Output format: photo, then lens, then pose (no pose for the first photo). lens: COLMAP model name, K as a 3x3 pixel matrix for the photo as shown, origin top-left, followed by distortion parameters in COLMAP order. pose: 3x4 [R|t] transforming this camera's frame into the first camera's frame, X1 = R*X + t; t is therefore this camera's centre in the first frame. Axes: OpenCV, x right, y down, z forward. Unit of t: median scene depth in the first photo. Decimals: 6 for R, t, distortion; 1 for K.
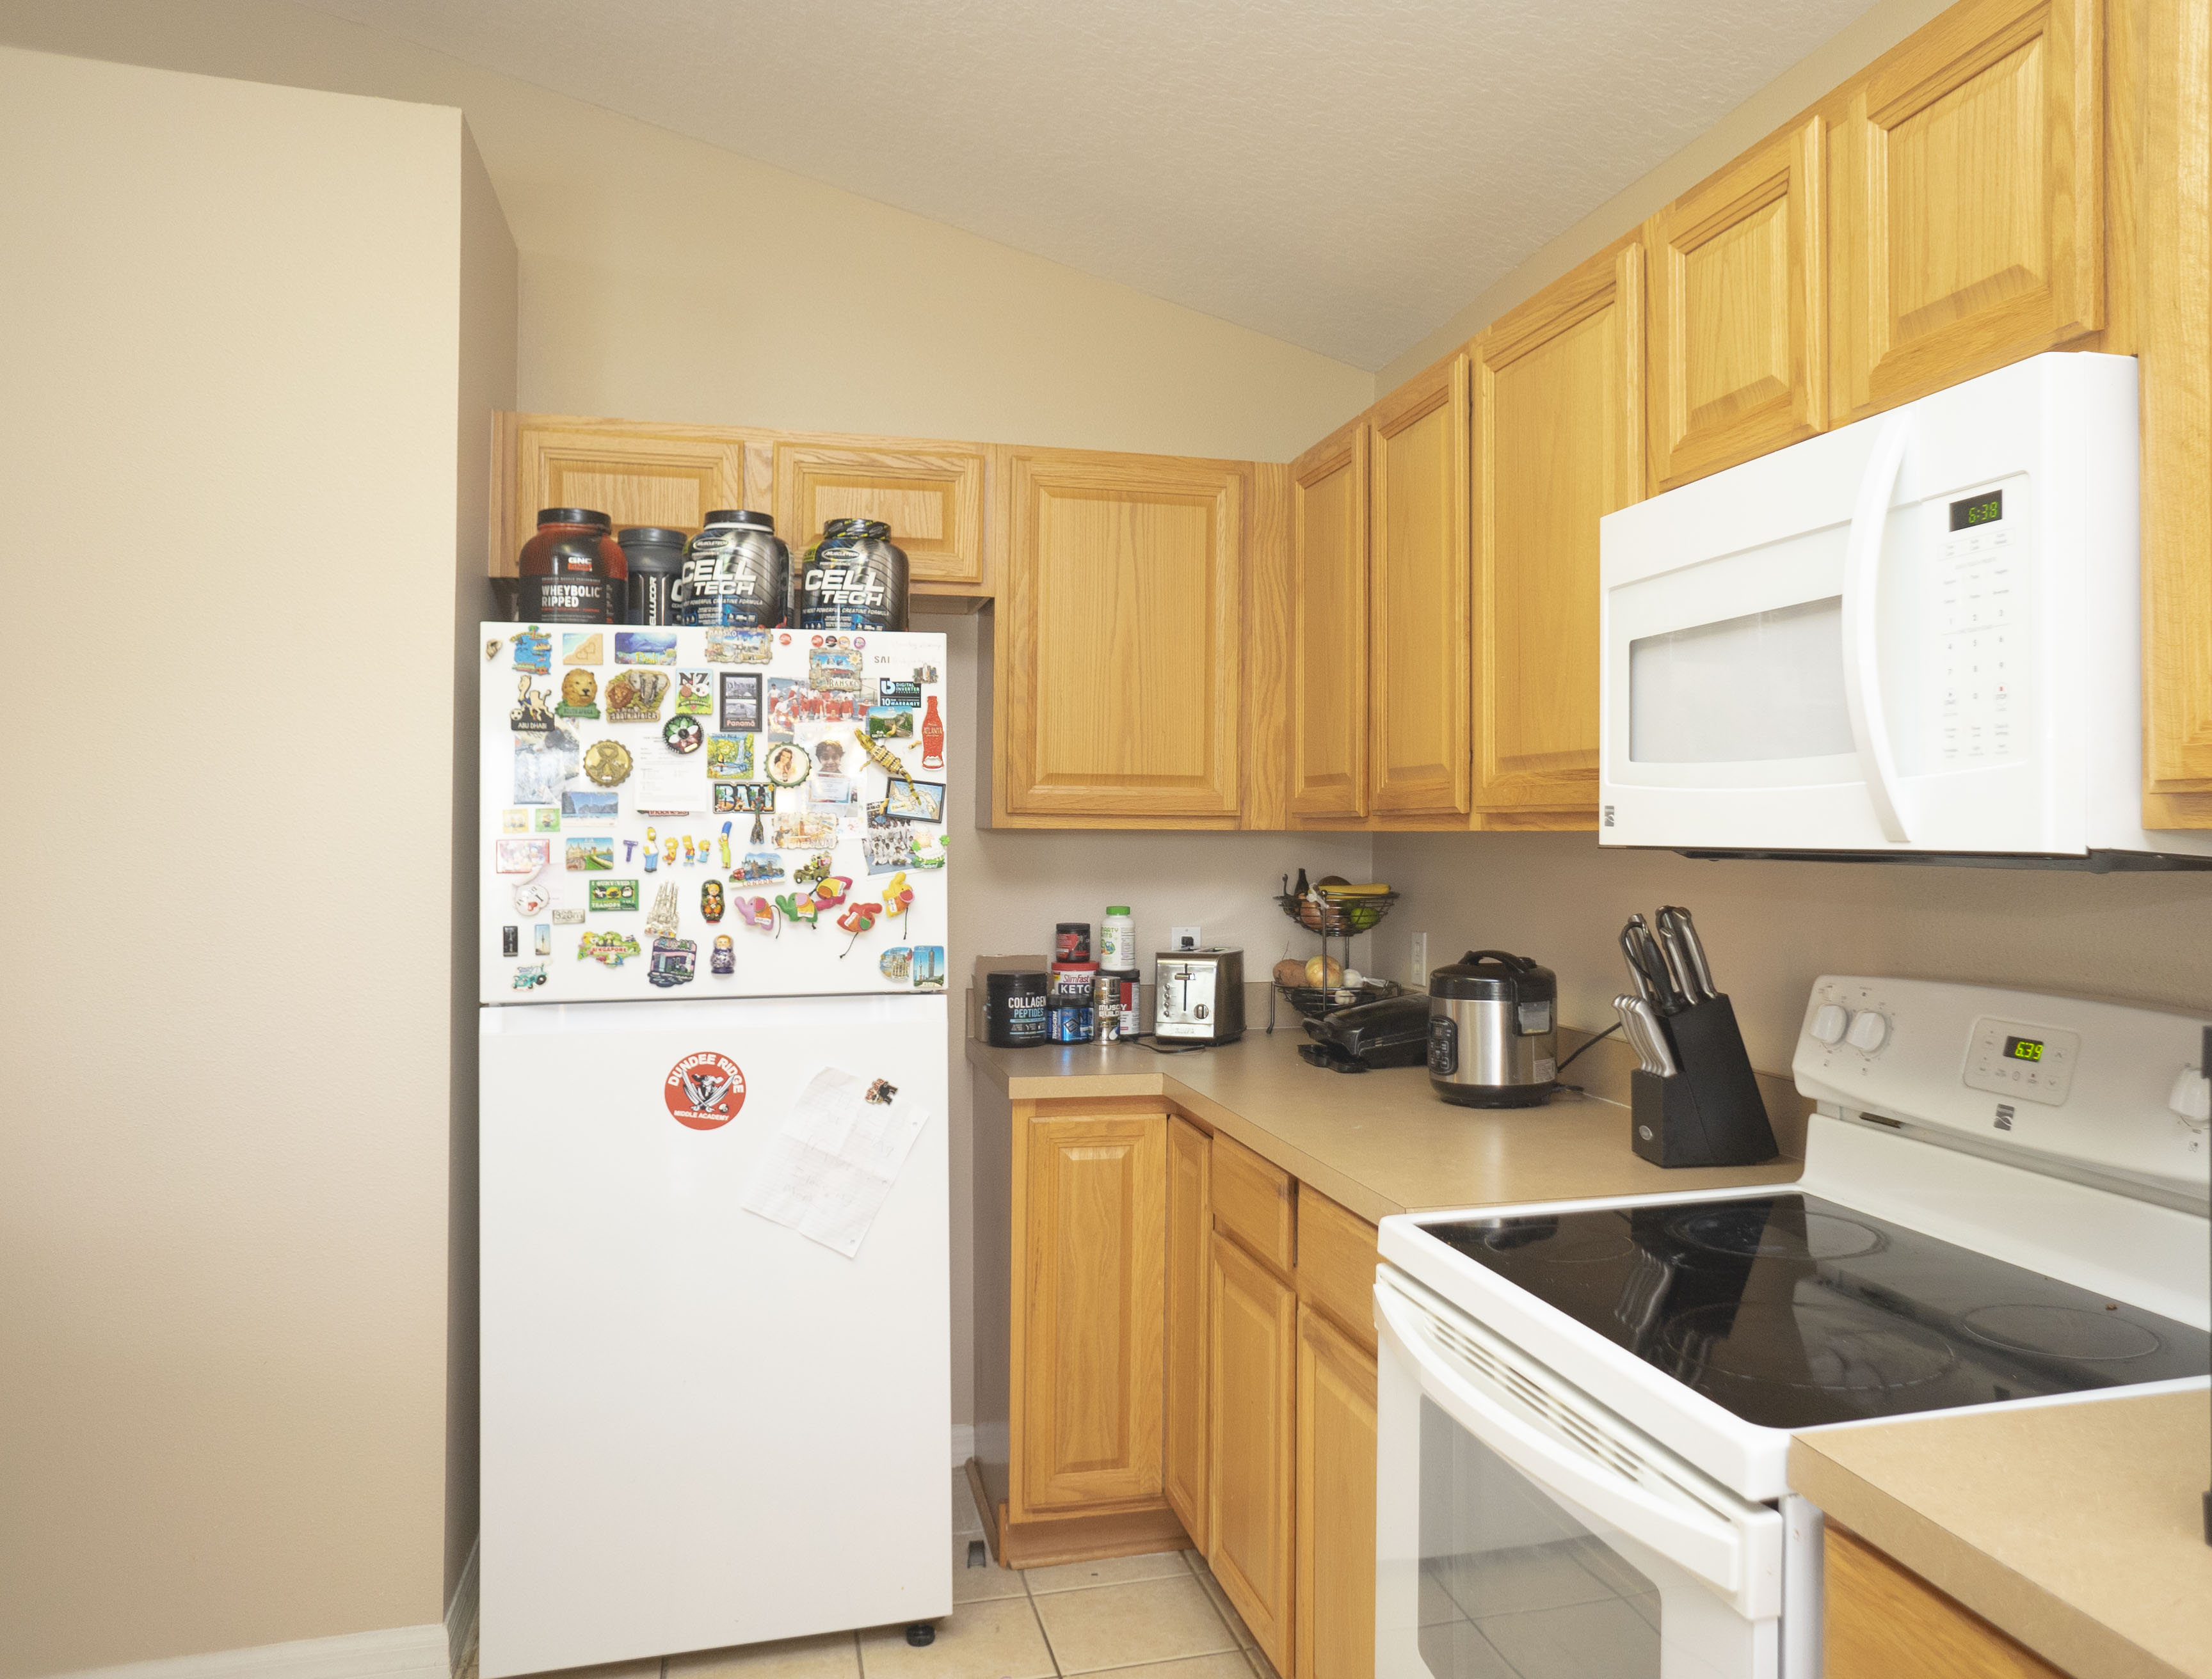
lens RADIAL K [[1813.6, 0, 1098.5], [0, 1813.6, 822.8], [0, 0, 1]] dist [-0.011507, 0.016264]
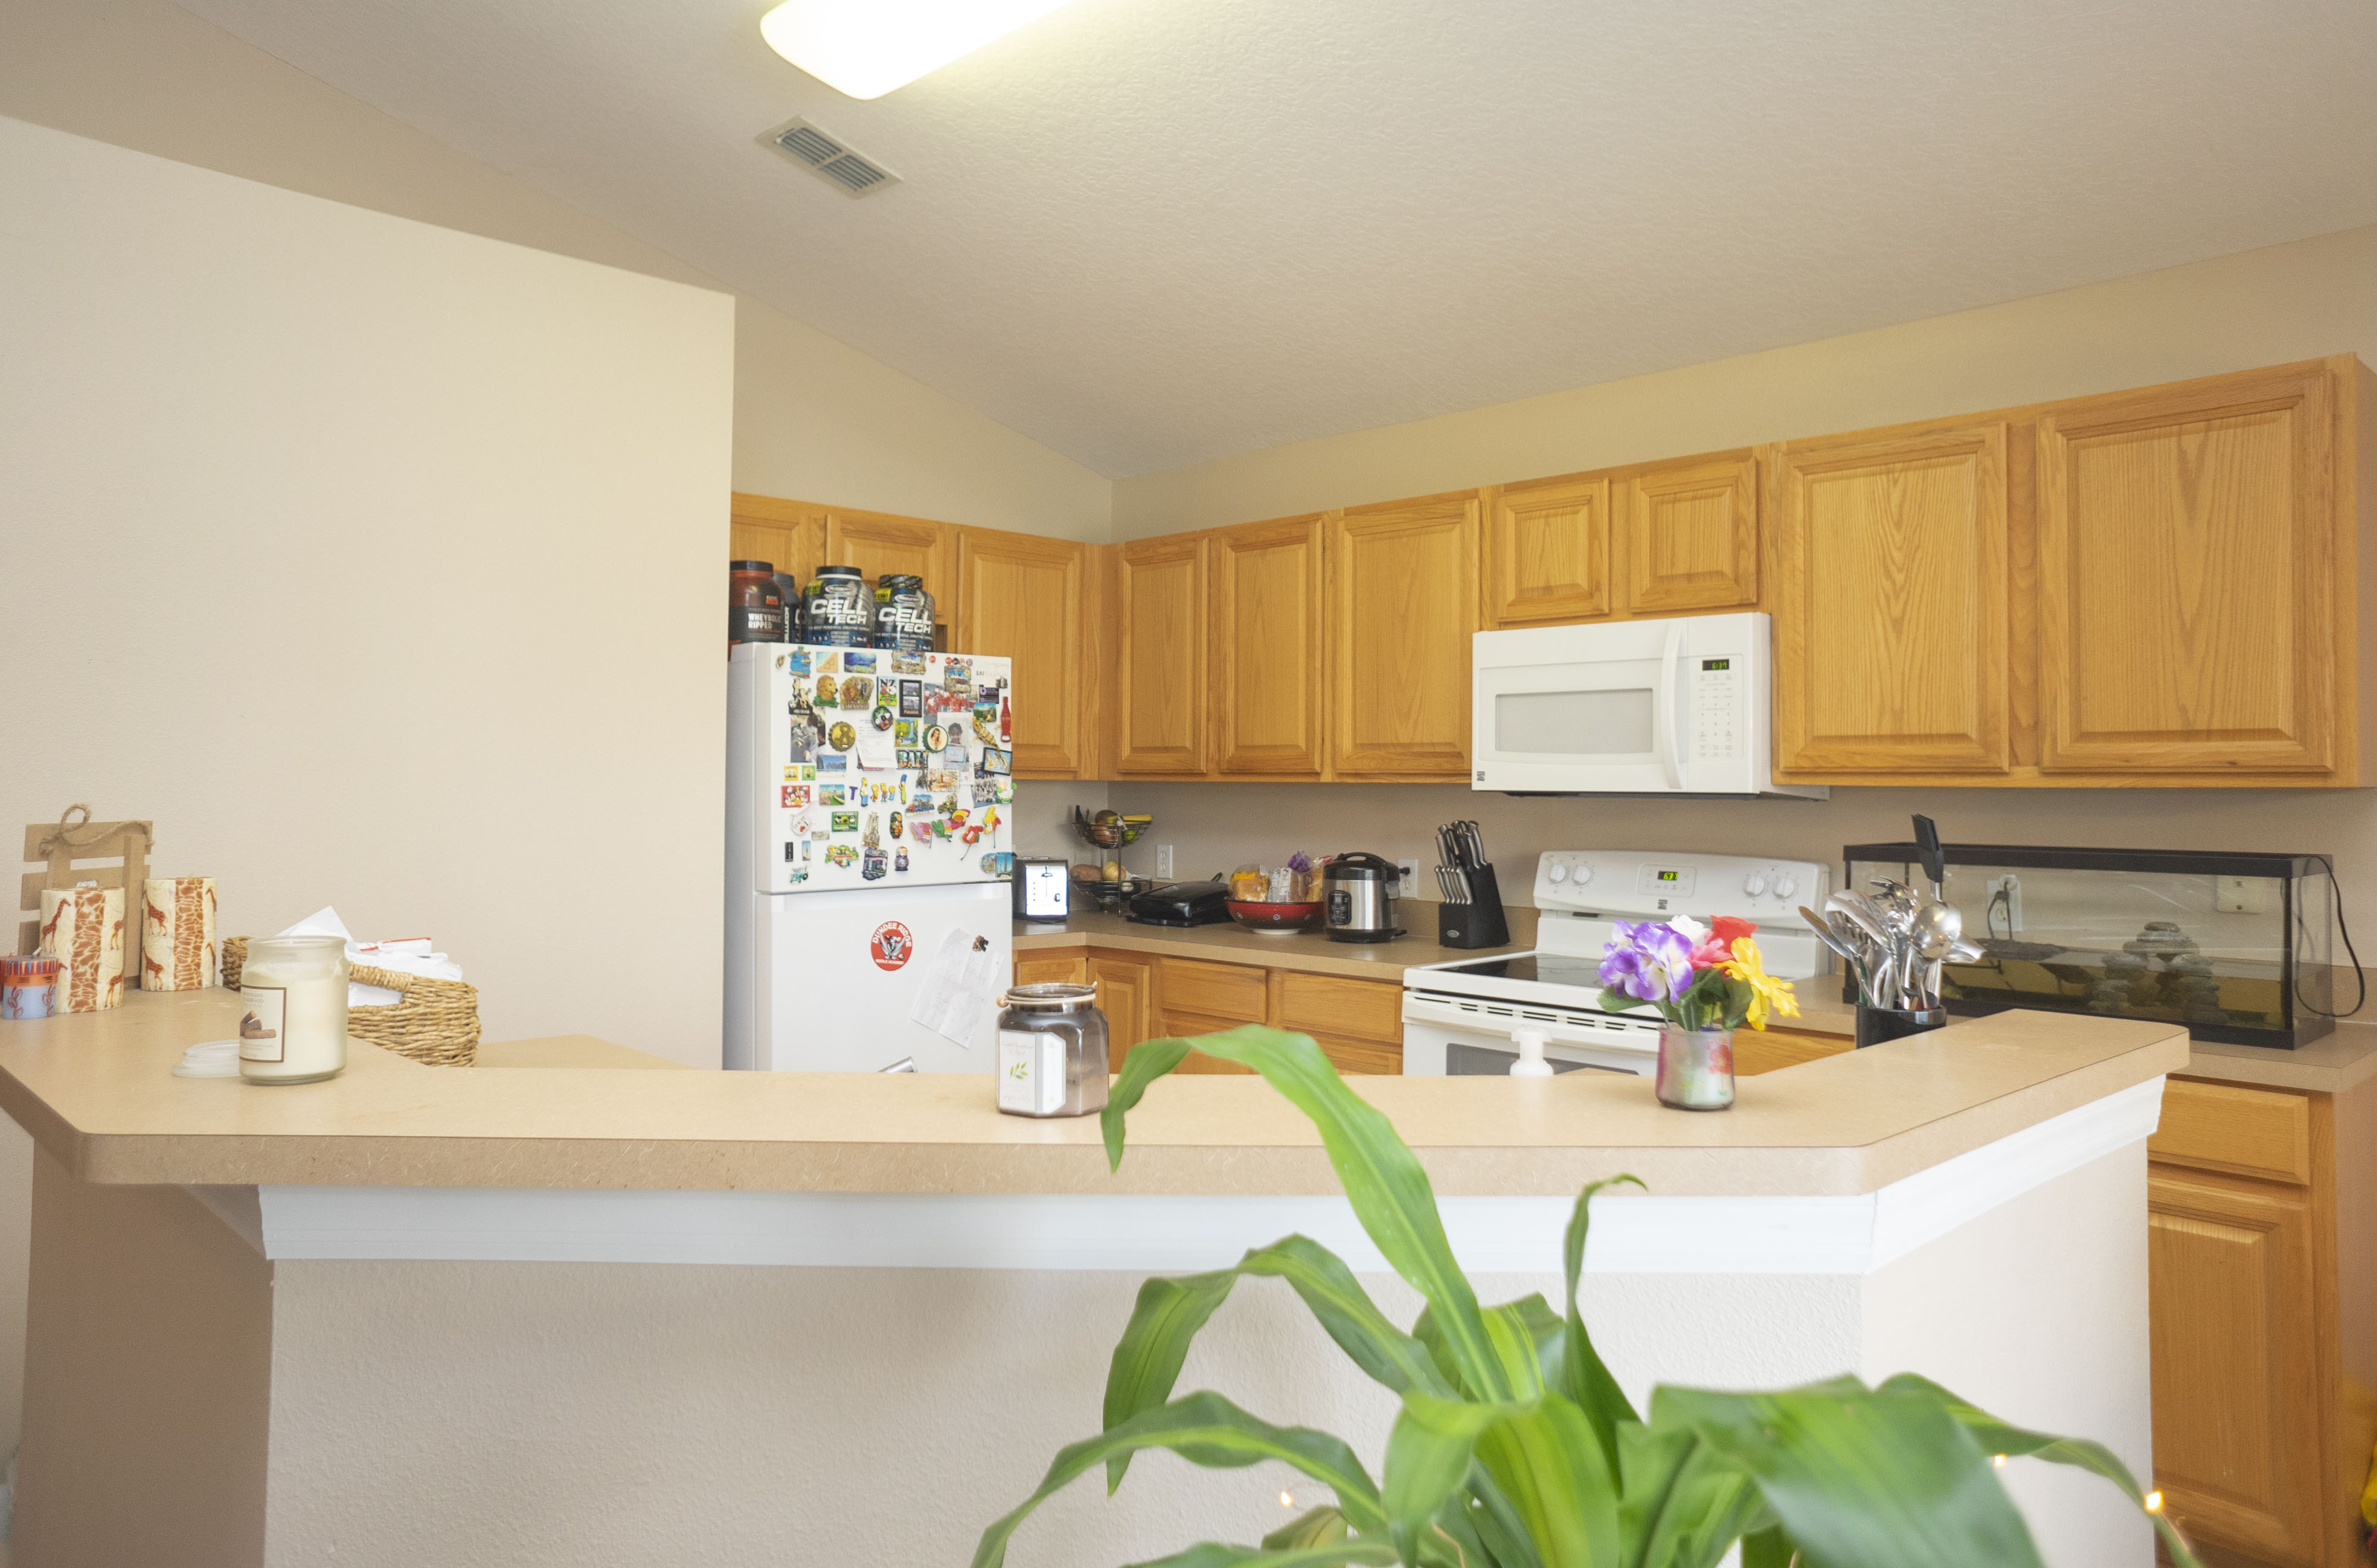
lens RADIAL K [[1679.6, 0, 1171.4], [0, 1679.6, 769.8], [0, 0, 1]] dist [-0.031144, 0.054911]
pose [[0.876744, 0.006676, 0.480910, -0.705714], [-0.006691, 0.999976, -0.001683, -0.003682], [-0.480910, -0.001742, 0.876768, -0.389882]]
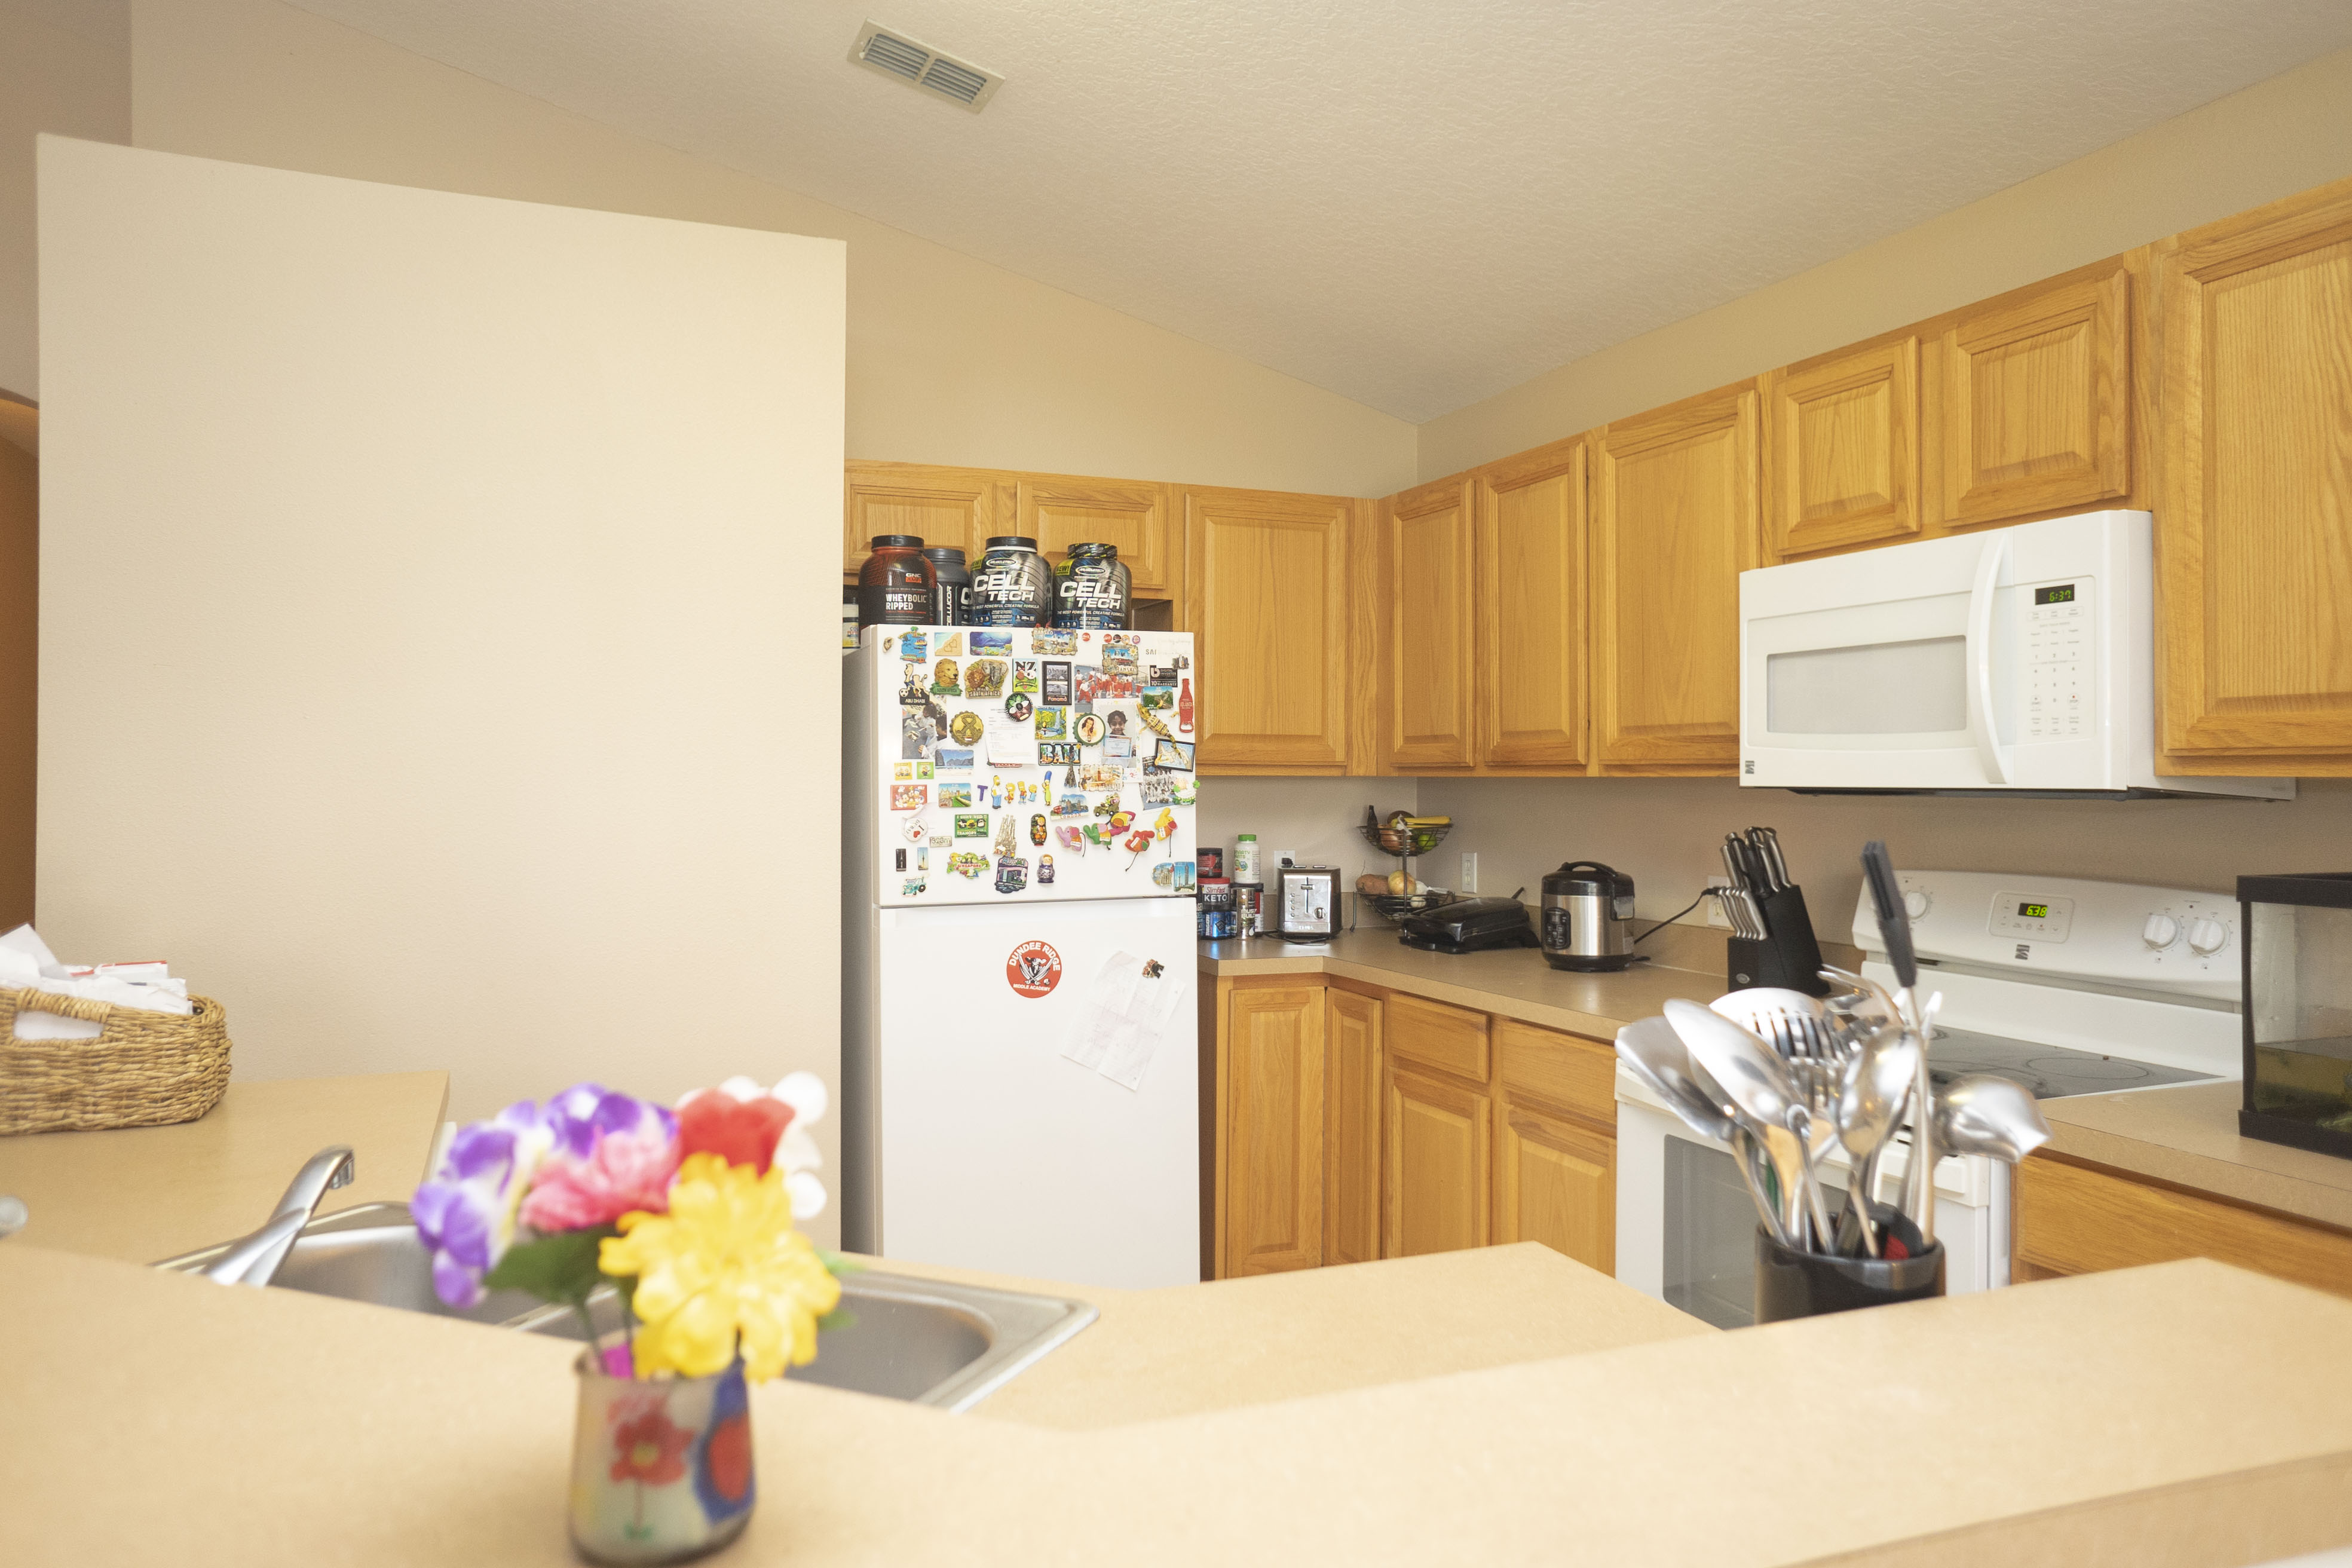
lens RADIAL K [[1662.1, 0, 1100.2], [0, 1662.1, 766.9], [0, 0, 1]] dist [-0.031144, 0.054911]
pose [[0.994653, -0.001949, 0.103256, -0.296708], [0.002040, 0.999998, -0.000774, -0.002827], [-0.103255, 0.000981, 0.994654, -0.246229]]
